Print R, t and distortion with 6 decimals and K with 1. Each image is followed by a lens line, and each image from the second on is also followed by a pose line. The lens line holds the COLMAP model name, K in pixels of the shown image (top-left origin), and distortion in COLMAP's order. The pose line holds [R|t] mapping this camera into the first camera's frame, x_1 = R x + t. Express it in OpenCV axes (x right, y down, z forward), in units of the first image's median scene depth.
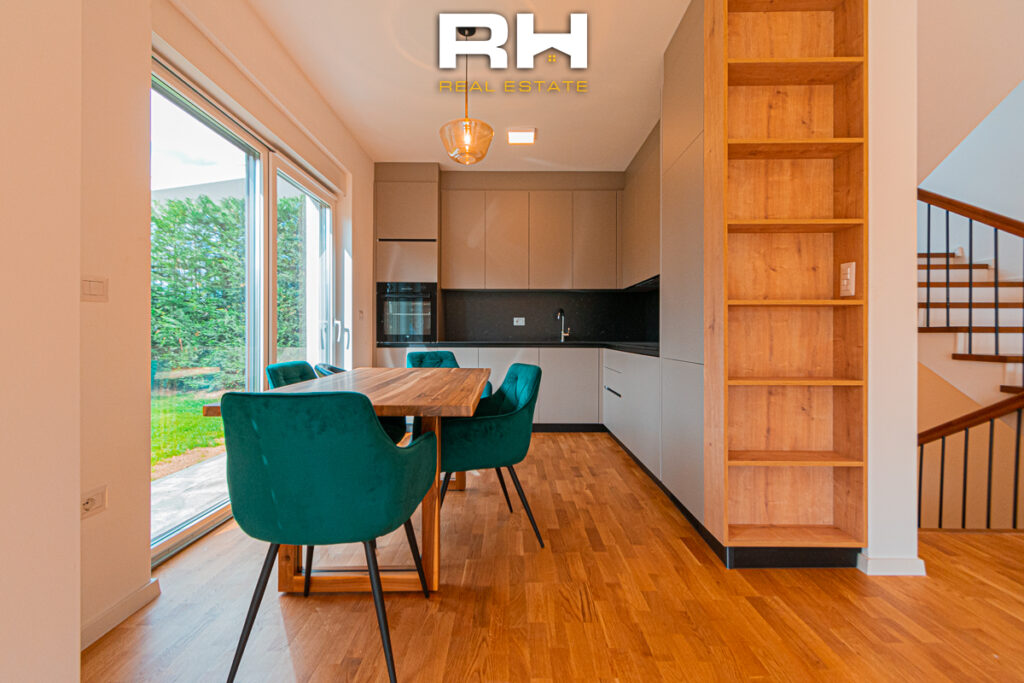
lens RADIAL K [[455.2, 0, 511.8], [0, 455.2, 334.5], [0, 0, 1]] dist [0.001175, -0.000143]
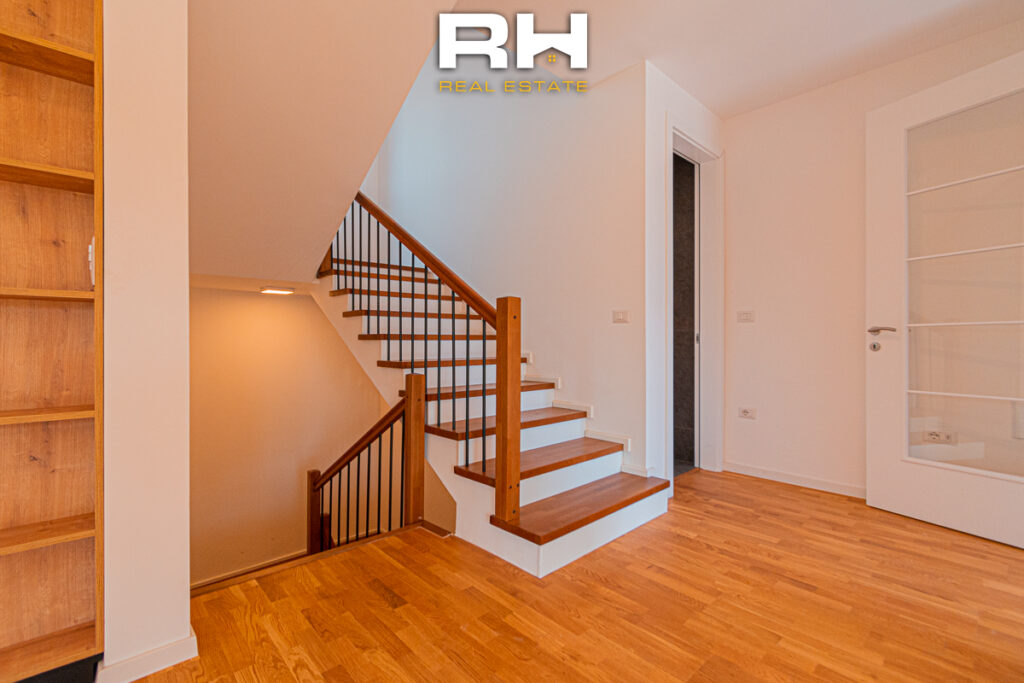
lens RADIAL K [[455.2, 0, 514.7], [0, 455.2, 342.5], [0, 0, 1]] dist [0.001175, -0.000143]
pose [[0.733115, -0.005385, 0.680084, 0.701286], [0.005756, 0.999982, 0.001713, 0.002157], [-0.680080, 0.002659, 0.733133, 0.065329]]
